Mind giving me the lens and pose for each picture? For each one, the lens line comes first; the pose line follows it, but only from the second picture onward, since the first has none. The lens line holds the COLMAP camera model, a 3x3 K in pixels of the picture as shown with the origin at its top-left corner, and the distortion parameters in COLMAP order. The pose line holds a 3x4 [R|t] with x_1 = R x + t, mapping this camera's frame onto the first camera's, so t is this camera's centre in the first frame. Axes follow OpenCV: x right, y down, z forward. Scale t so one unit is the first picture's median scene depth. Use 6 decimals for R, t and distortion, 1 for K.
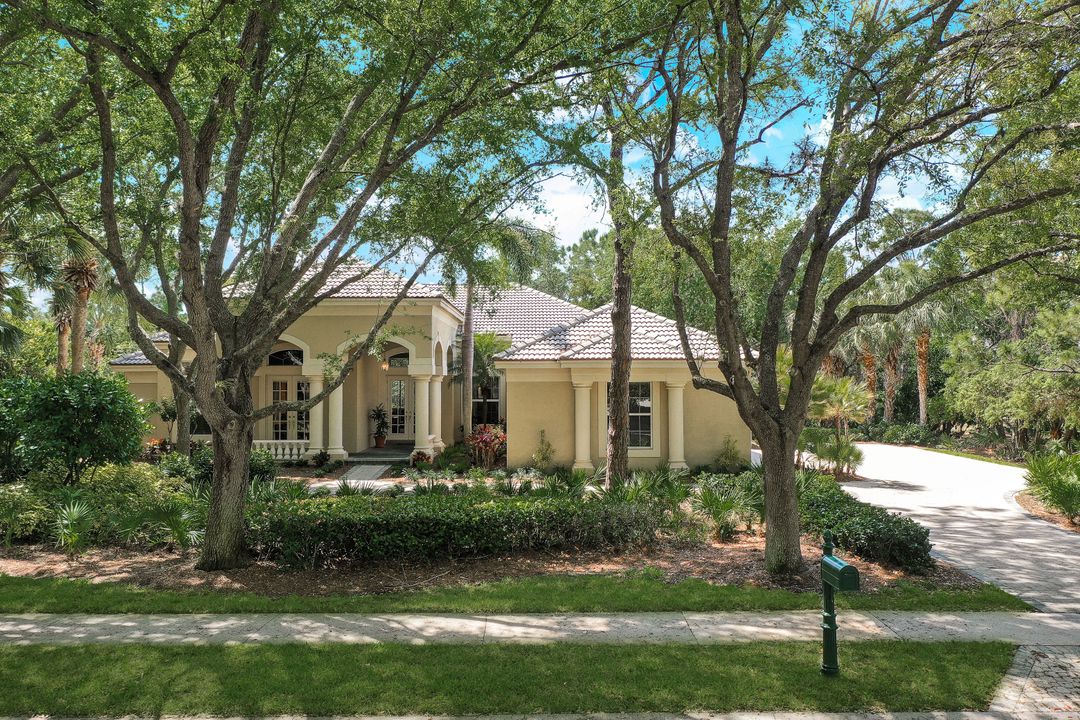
lens RADIAL K [[873.2, 0, 537.7], [0, 873.2, 354.4], [0, 0, 1]] dist [-0.000038, 0.001252]
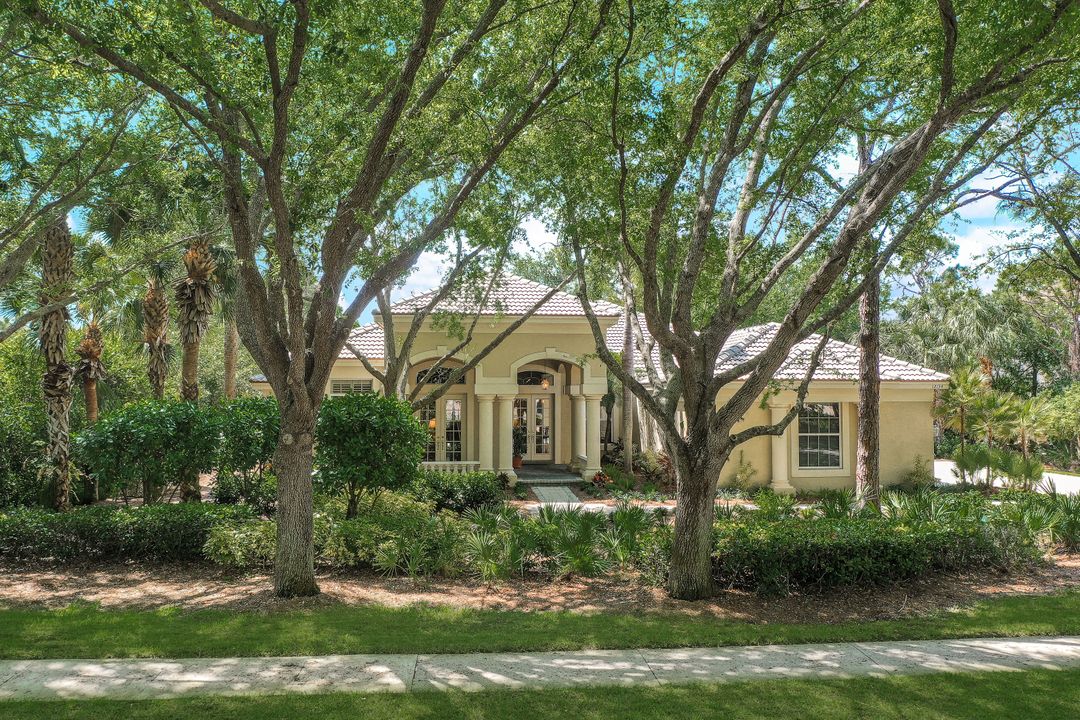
lens RADIAL K [[873.2, 0, 539.9], [0, 873.2, 367.6], [0, 0, 1]] dist [-0.000038, 0.001252]
pose [[0.992993, 0.006410, 0.117997, -0.811562], [-0.006110, 0.999977, -0.002904, -0.009207], [-0.118013, 0.002162, 0.993010, 0.066782]]
